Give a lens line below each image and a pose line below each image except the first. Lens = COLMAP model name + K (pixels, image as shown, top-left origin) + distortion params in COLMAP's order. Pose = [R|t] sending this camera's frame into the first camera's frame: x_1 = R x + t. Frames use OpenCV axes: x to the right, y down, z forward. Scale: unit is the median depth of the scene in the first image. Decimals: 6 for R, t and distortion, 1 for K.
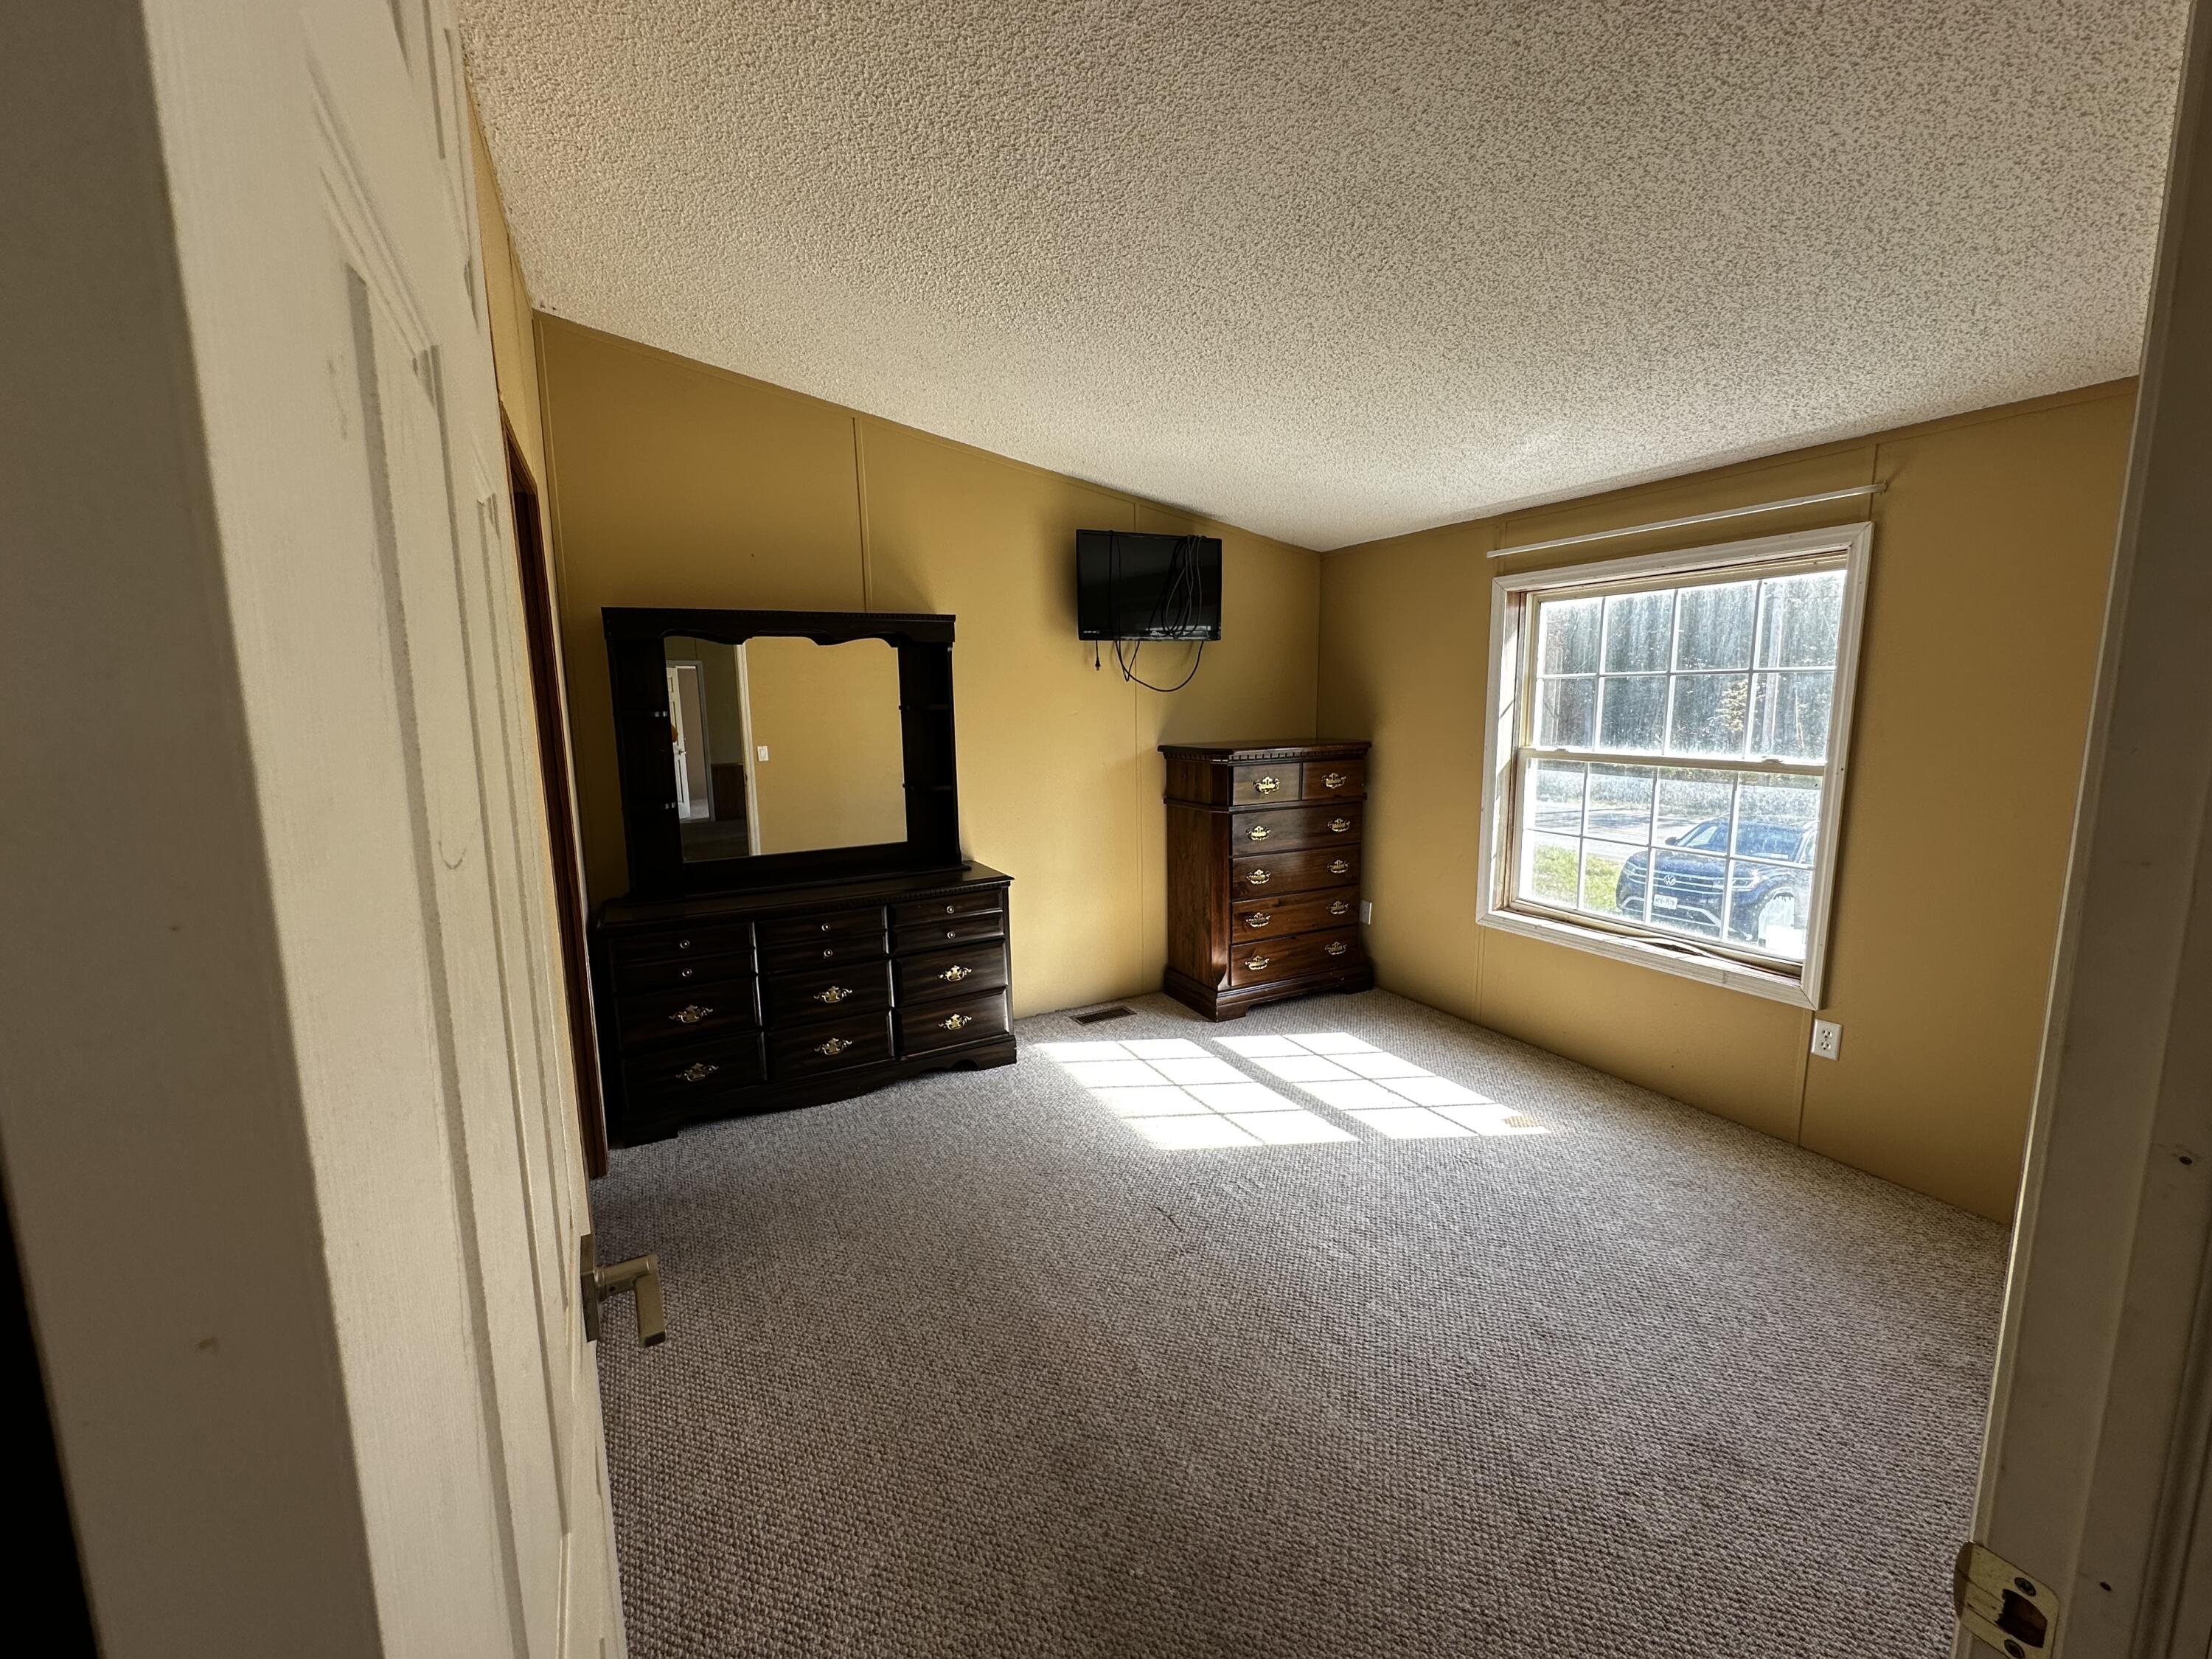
lens RADIAL K [[886.3, 0, 1110.6], [0, 886.3, 816.7], [0, 0, 1]] dist [-0.000654, 0.000905]
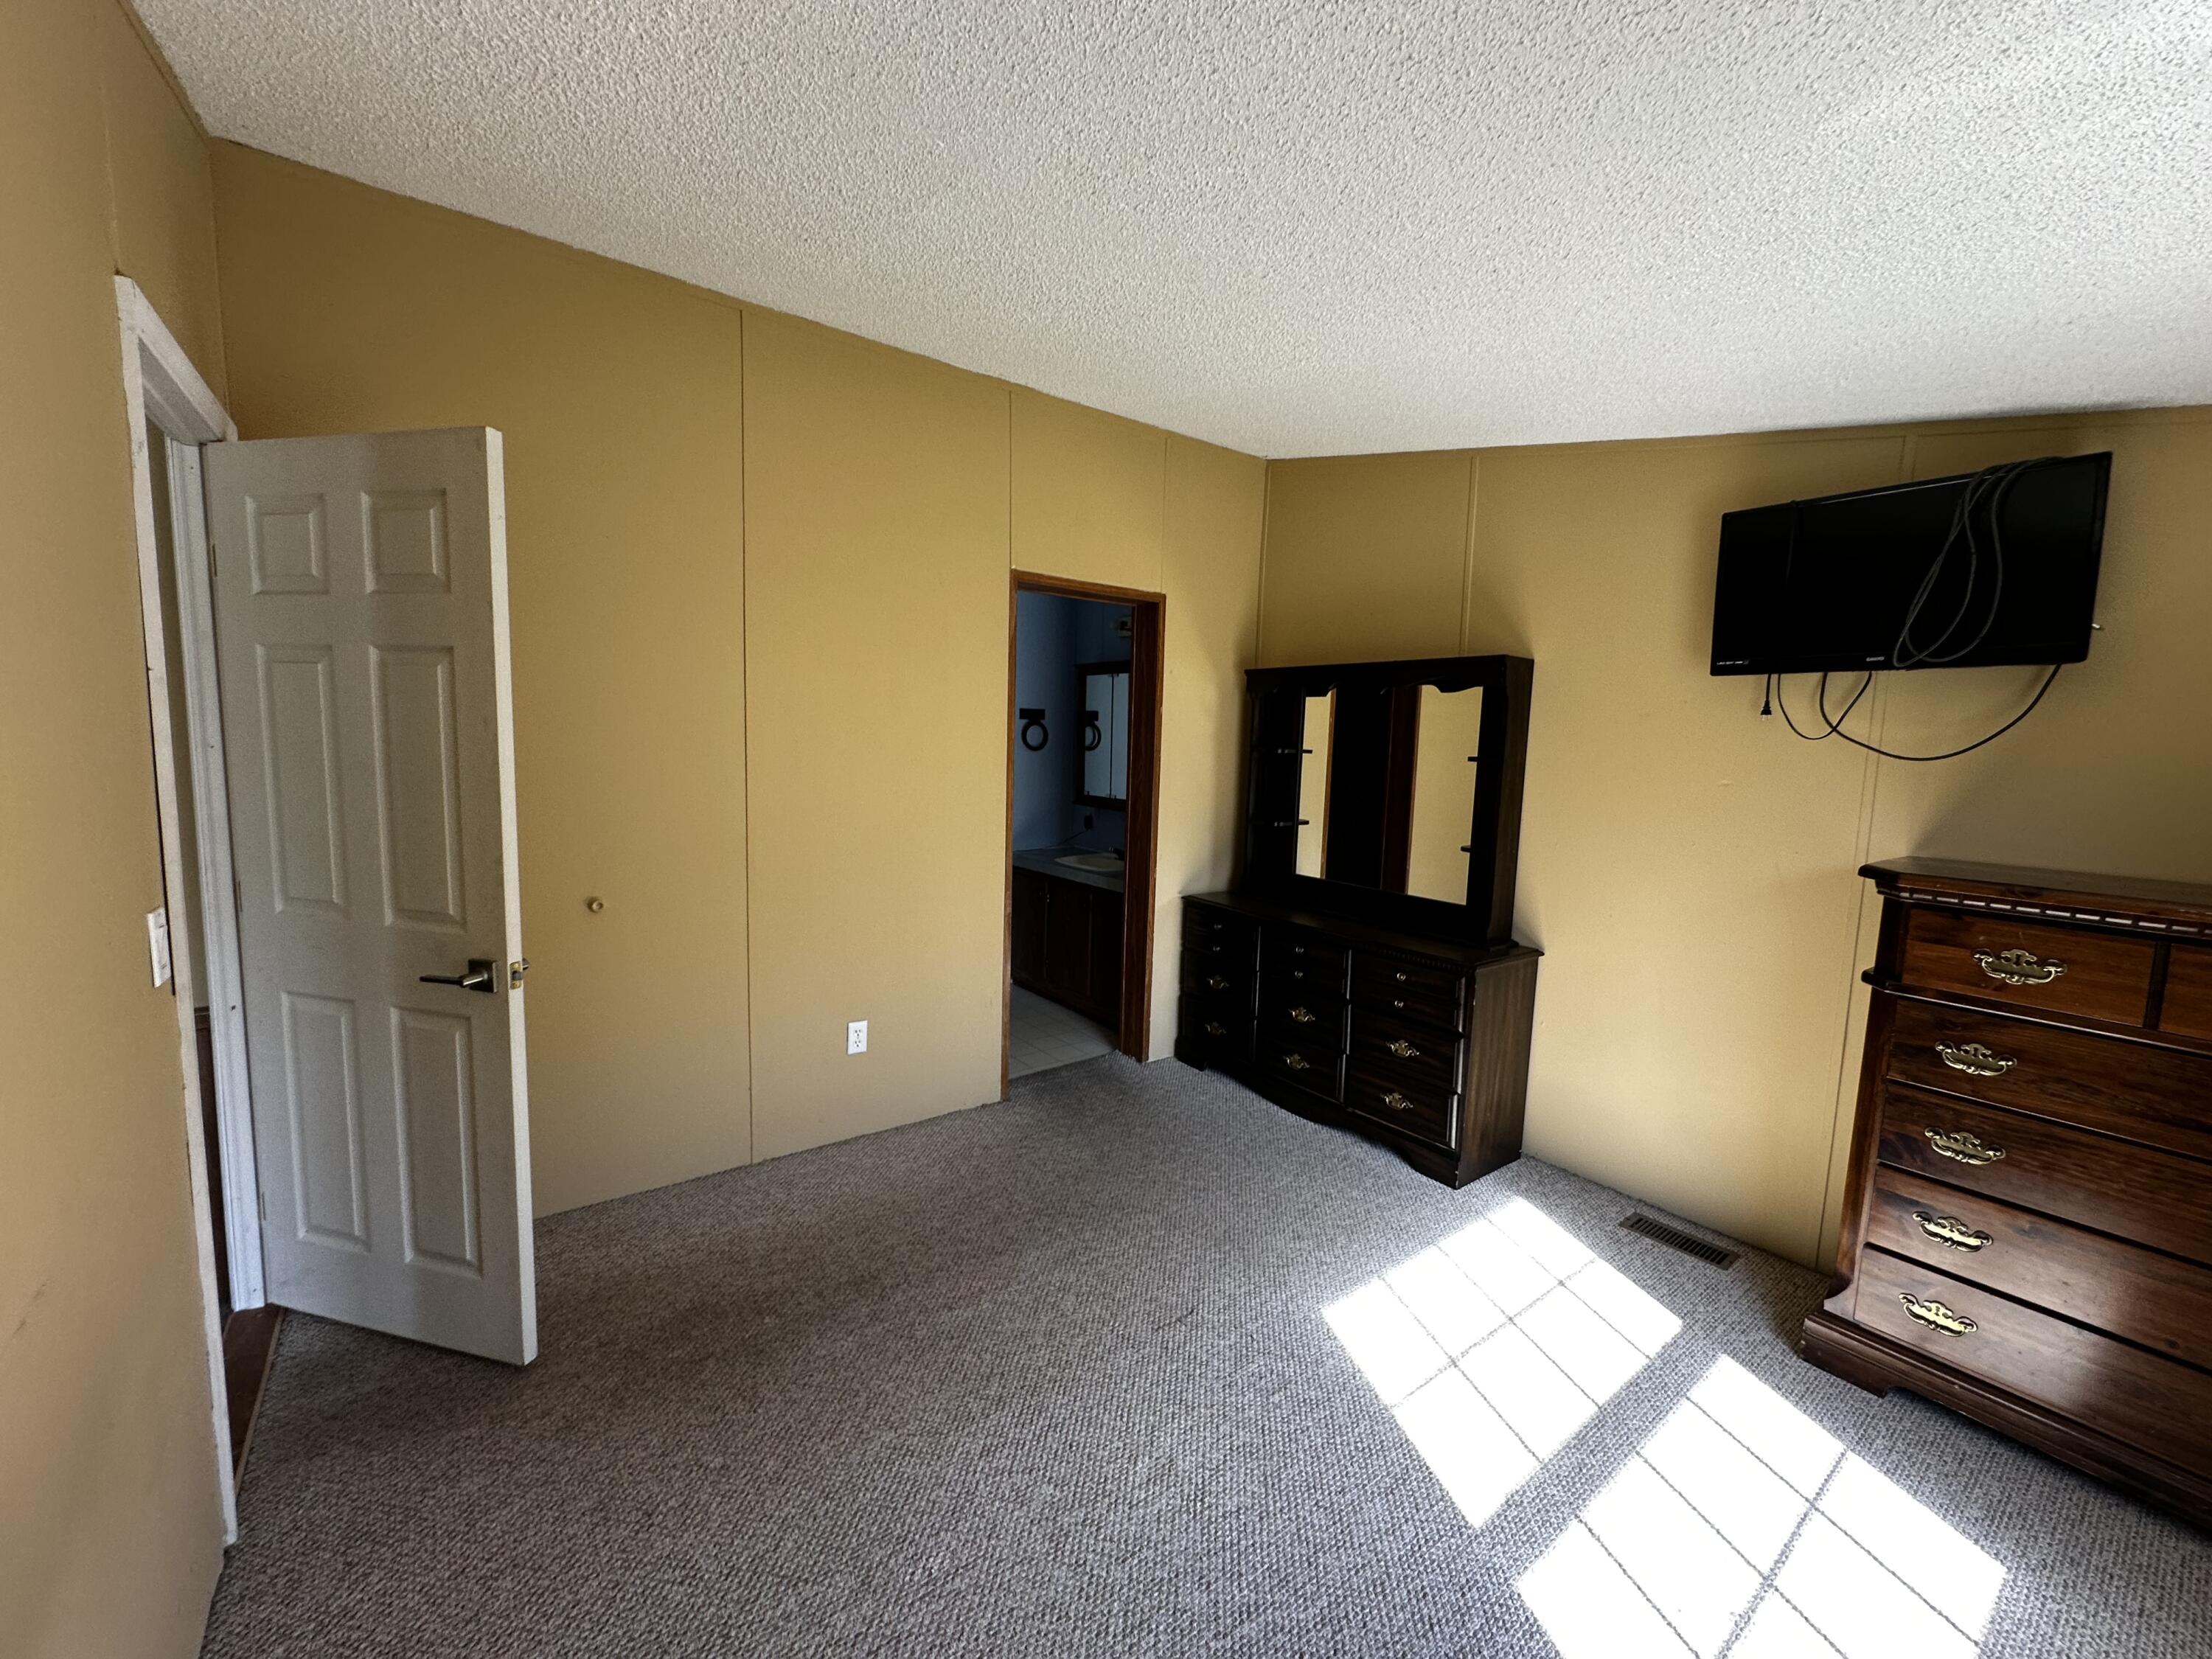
lens RADIAL K [[886.3, 0, 1104.5], [0, 886.3, 825.2], [0, 0, 1]] dist [-0.000654, 0.000905]
pose [[0.159922, 0.124296, -0.979273, 0.648703], [-0.166733, 0.981188, 0.097310, -0.087717], [0.972947, 0.147715, 0.177638, 0.513627]]
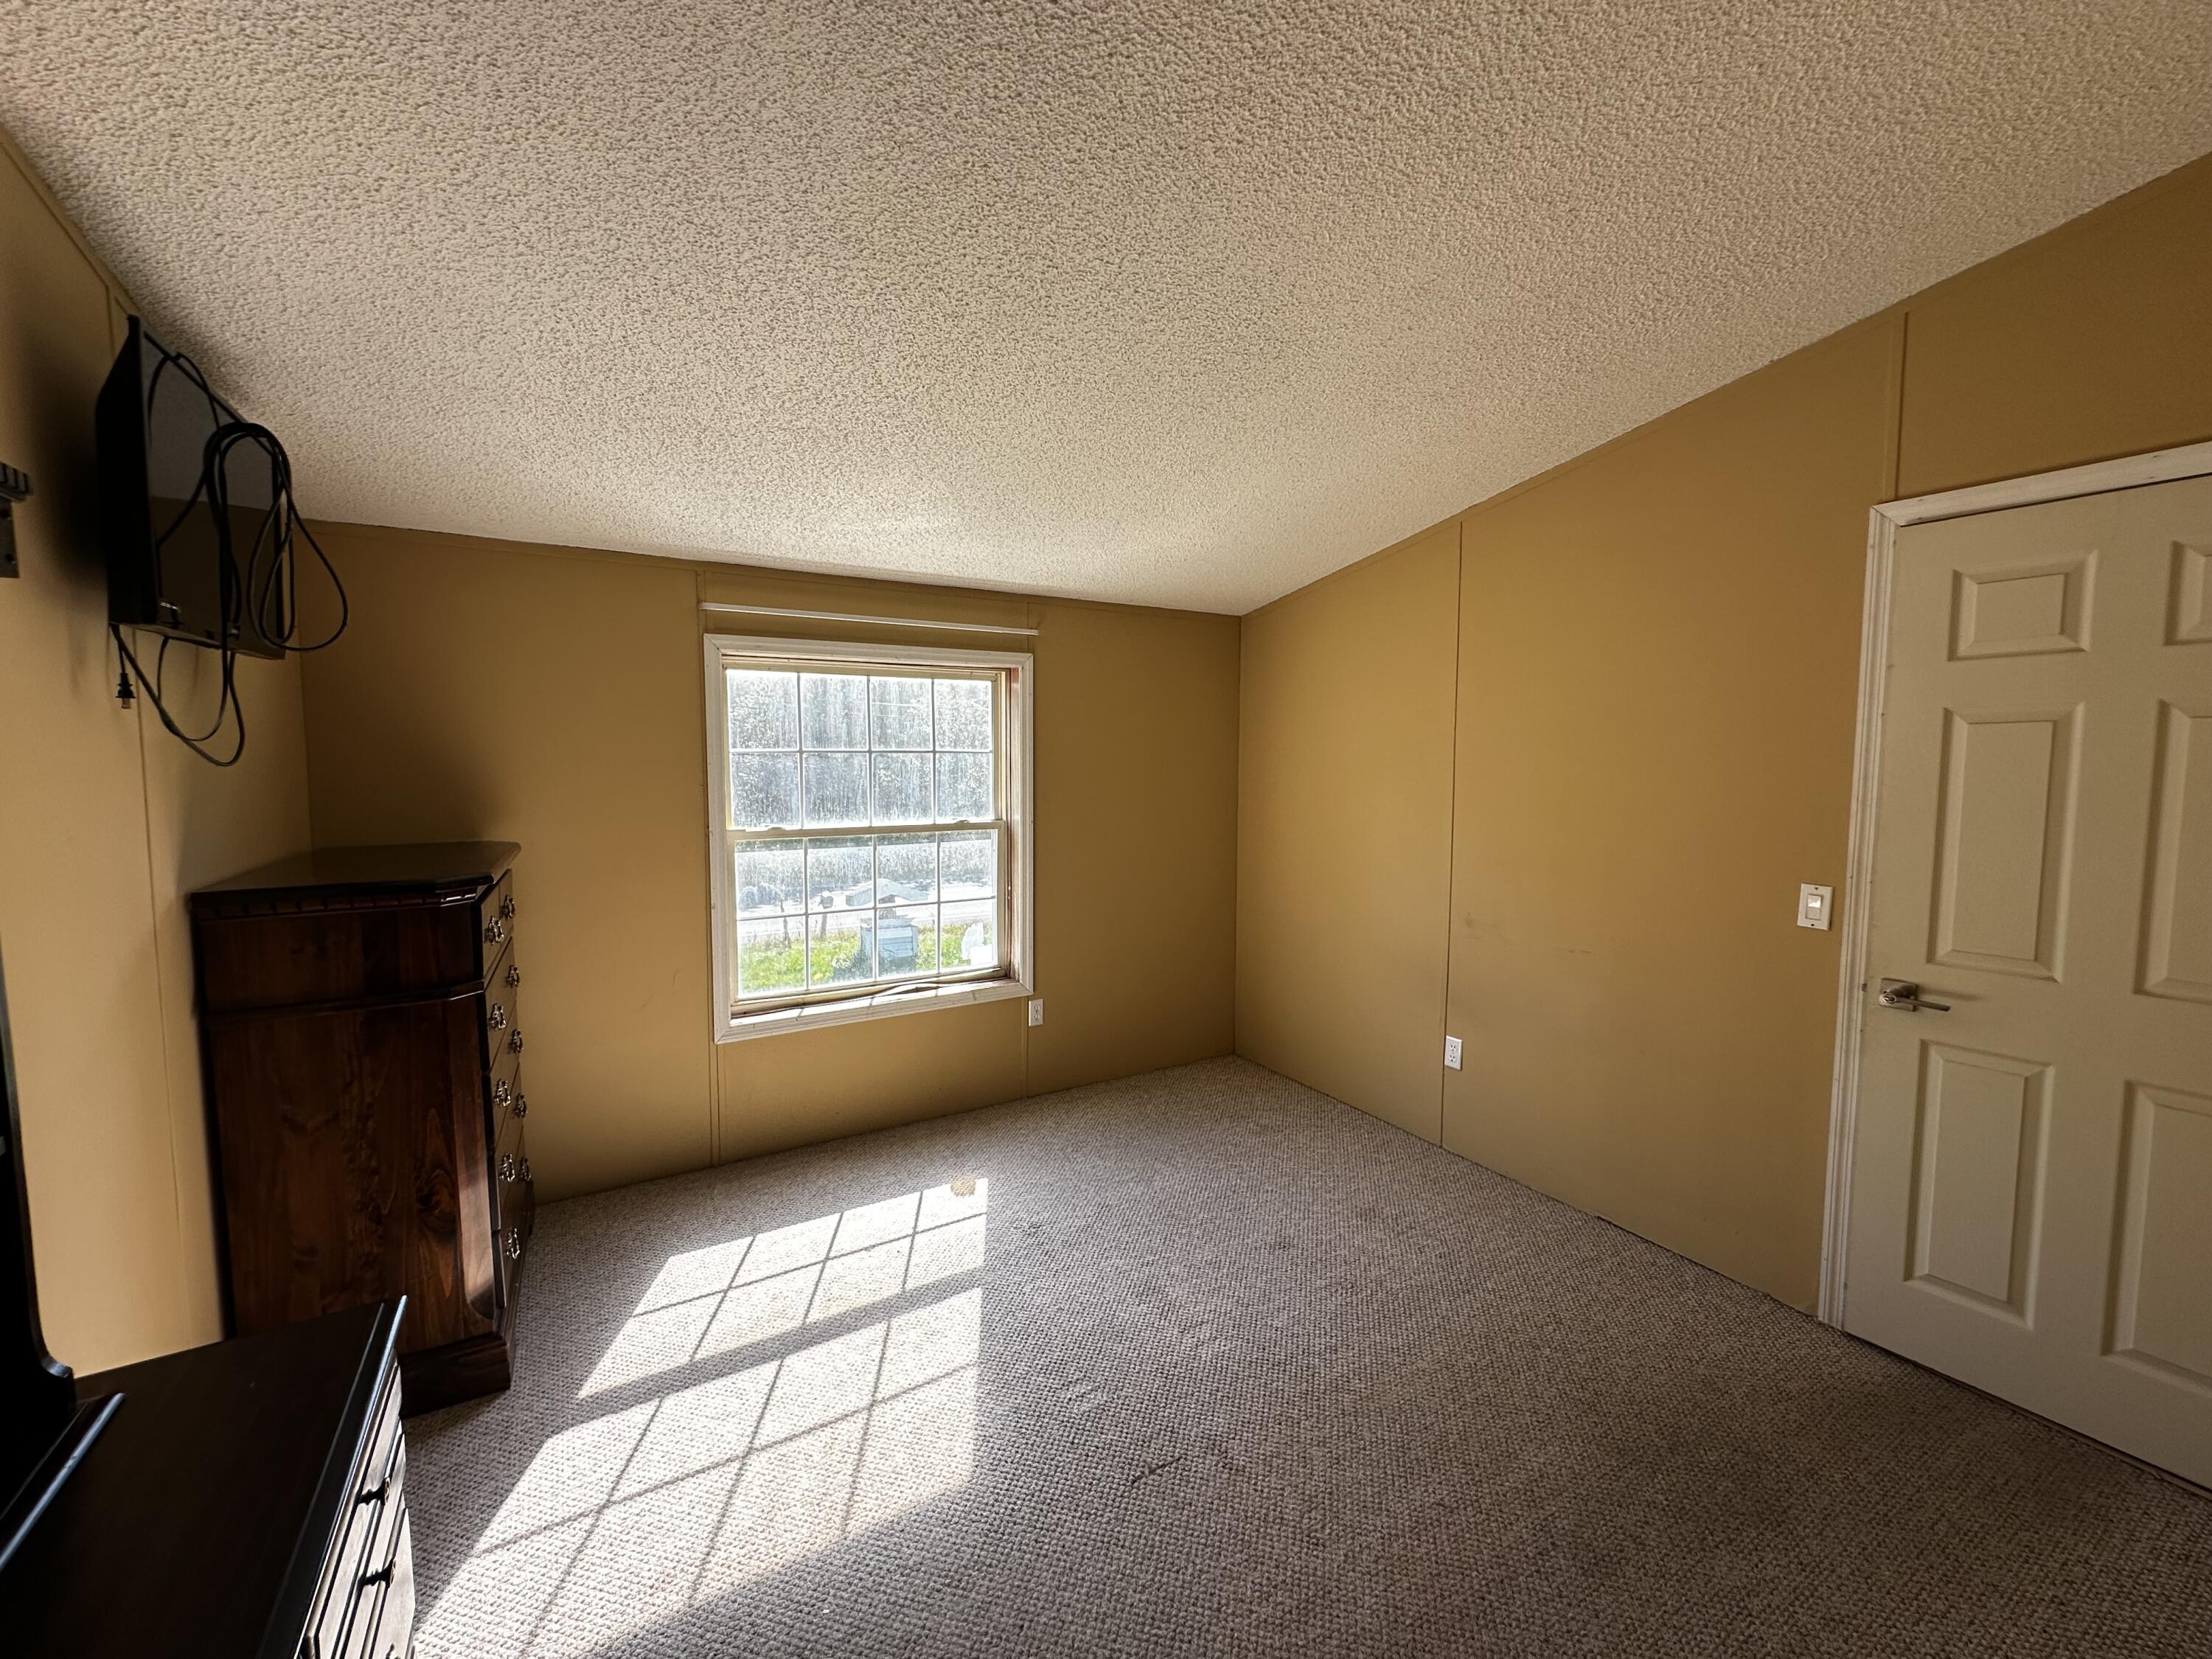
lens RADIAL K [[886.3, 0, 1096.3], [0, 886.3, 820.9], [0, 0, 1]] dist [-0.000654, 0.000905]
pose [[-0.040886, -0.062850, 0.997185, -0.477595], [0.133829, 0.988682, 0.067801, -0.108760], [-0.990161, 0.136225, -0.032012, 0.739386]]
